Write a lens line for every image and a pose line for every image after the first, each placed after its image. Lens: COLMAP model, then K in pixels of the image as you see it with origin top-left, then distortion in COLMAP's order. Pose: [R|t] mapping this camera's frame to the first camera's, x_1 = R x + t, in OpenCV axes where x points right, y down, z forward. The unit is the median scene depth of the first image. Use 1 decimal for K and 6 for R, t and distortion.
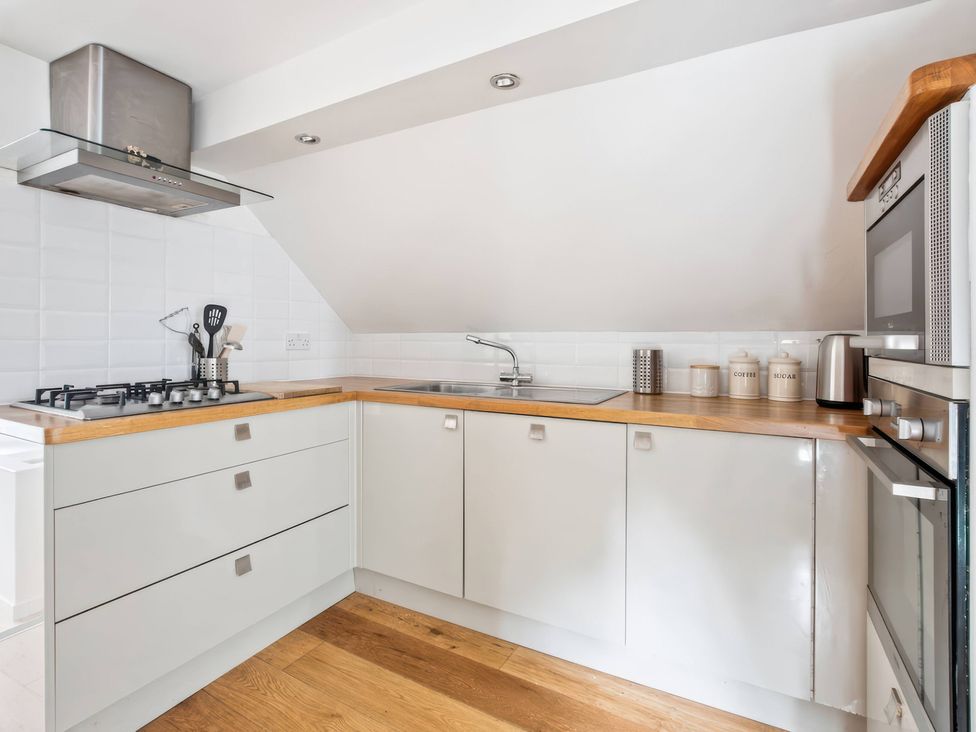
lens RADIAL K [[494.2, 0, 485.8], [0, 494.2, 331.4], [0, 0, 1]] dist [0.003886, 0.000096]
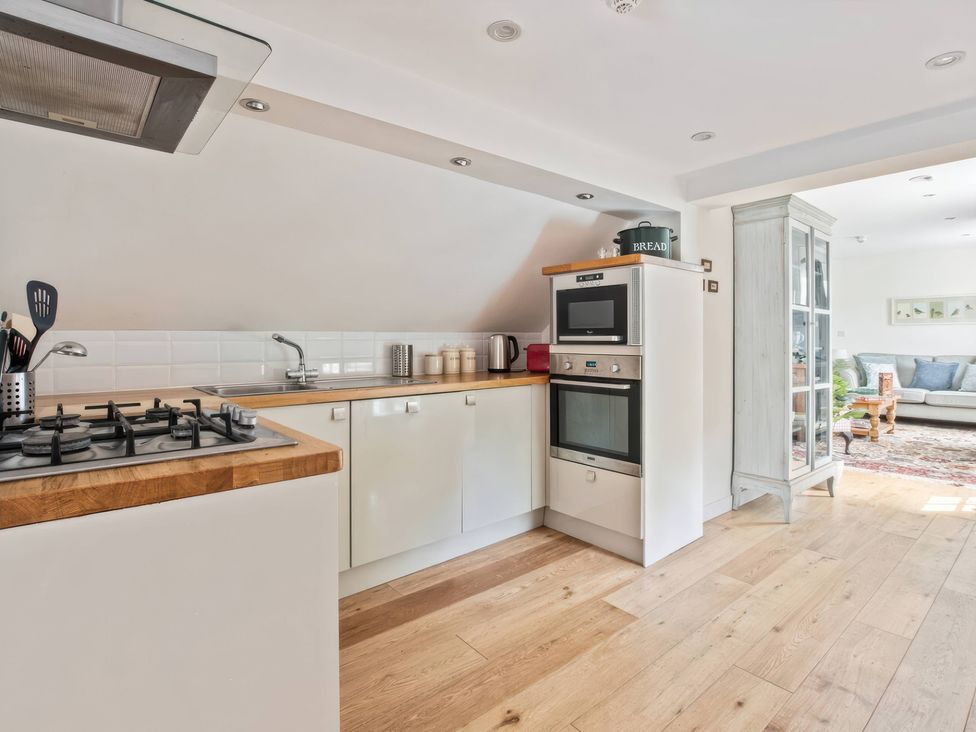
lens RADIAL K [[494.2, 0, 485.8], [0, 494.2, 331.4], [0, 0, 1]] dist [0.003886, 0.000096]
pose [[0.364464, 0.007834, 0.931185, -0.982459], [-0.011945, 0.999922, -0.003737, 0.001857], [-0.931141, -0.009761, 0.364529, 0.308083]]
